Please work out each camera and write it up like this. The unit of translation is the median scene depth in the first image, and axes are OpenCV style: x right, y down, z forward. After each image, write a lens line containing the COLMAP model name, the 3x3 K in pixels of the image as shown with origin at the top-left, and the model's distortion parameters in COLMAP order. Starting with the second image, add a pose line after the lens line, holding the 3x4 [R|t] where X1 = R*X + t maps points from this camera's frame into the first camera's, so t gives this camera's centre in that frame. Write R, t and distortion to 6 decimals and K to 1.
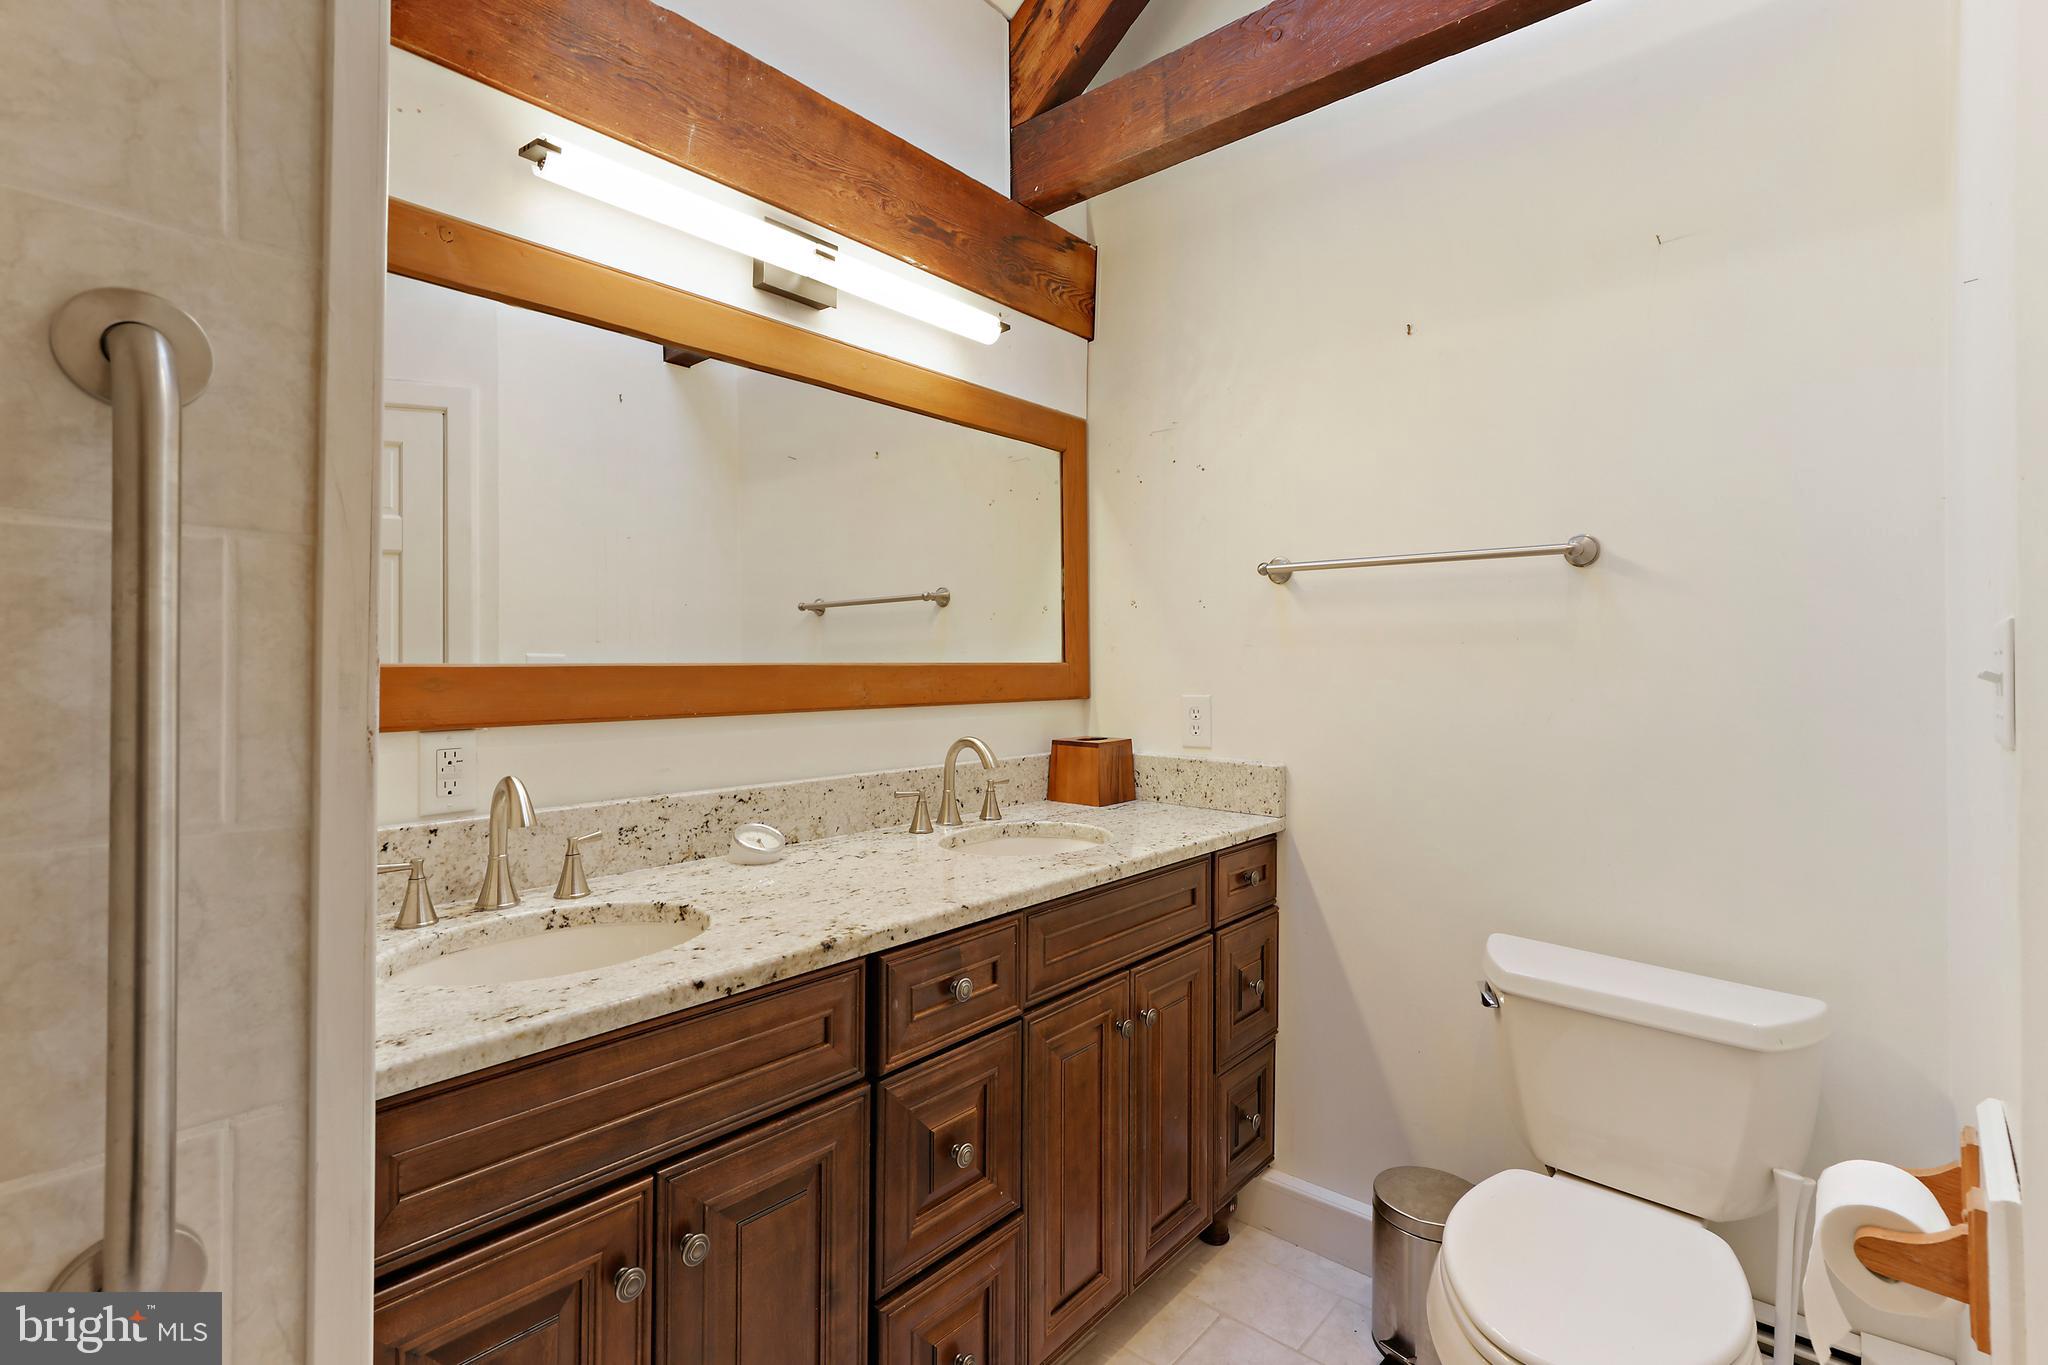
lens RADIAL K [[959.4, 0, 1034.6], [0, 959.4, 667.7], [0, 0, 1]] dist [0.006180, 0.000099]
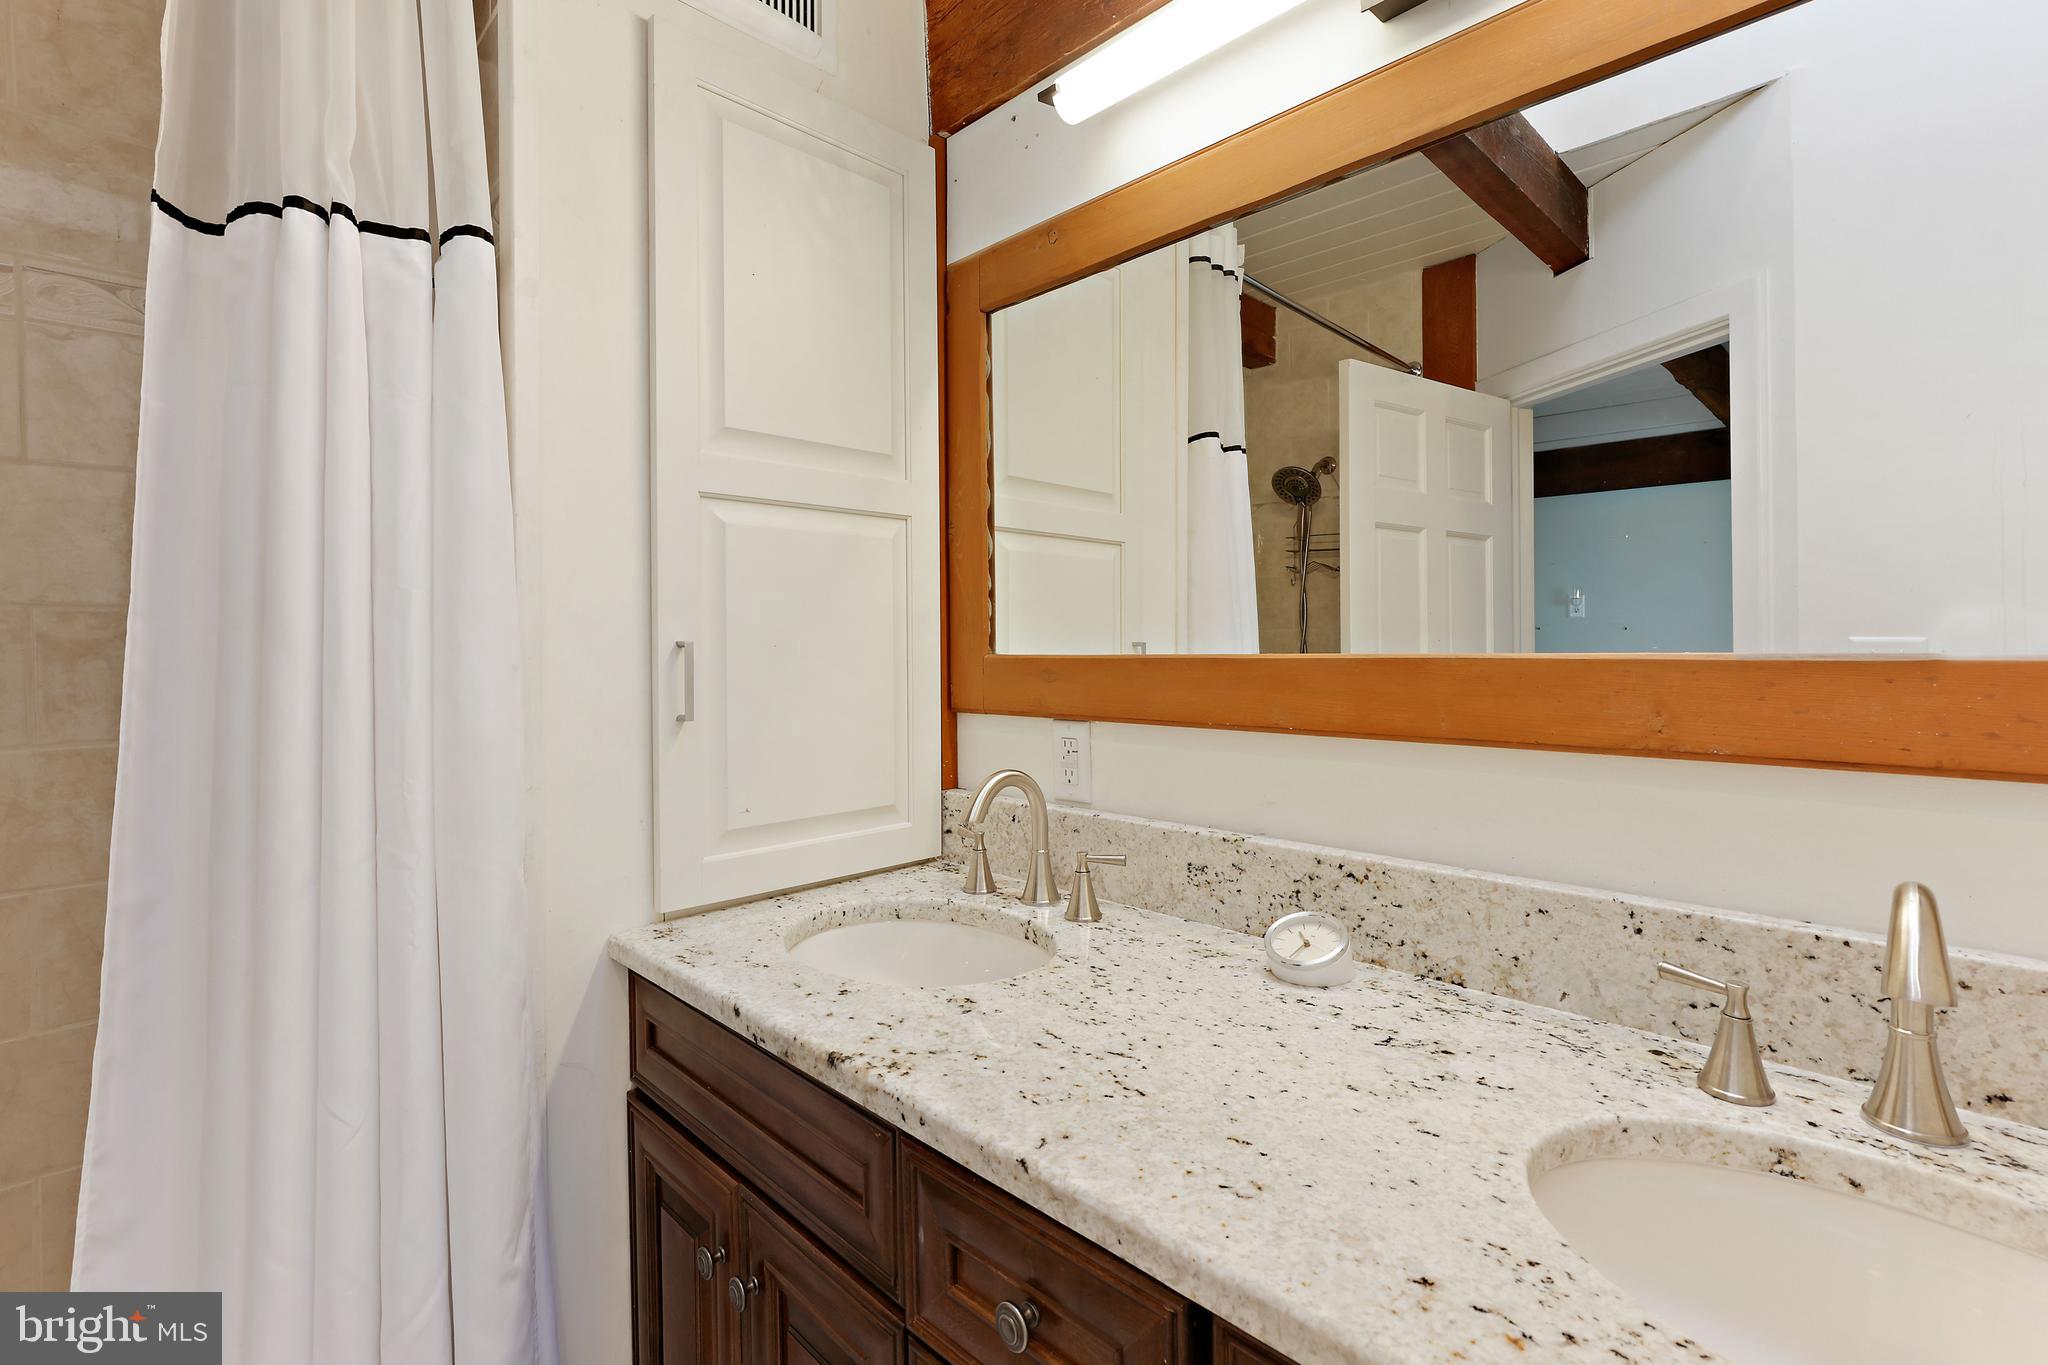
lens RADIAL K [[959.4, 0, 1036.9], [0, 959.4, 667.4], [0, 0, 1]] dist [0.006180, 0.000099]
pose [[-0.088361, 0.017734, -0.995931, 0.349096], [-0.000736, 0.999840, 0.017869, -0.007575], [0.996088, 0.002311, -0.088334, 0.909092]]
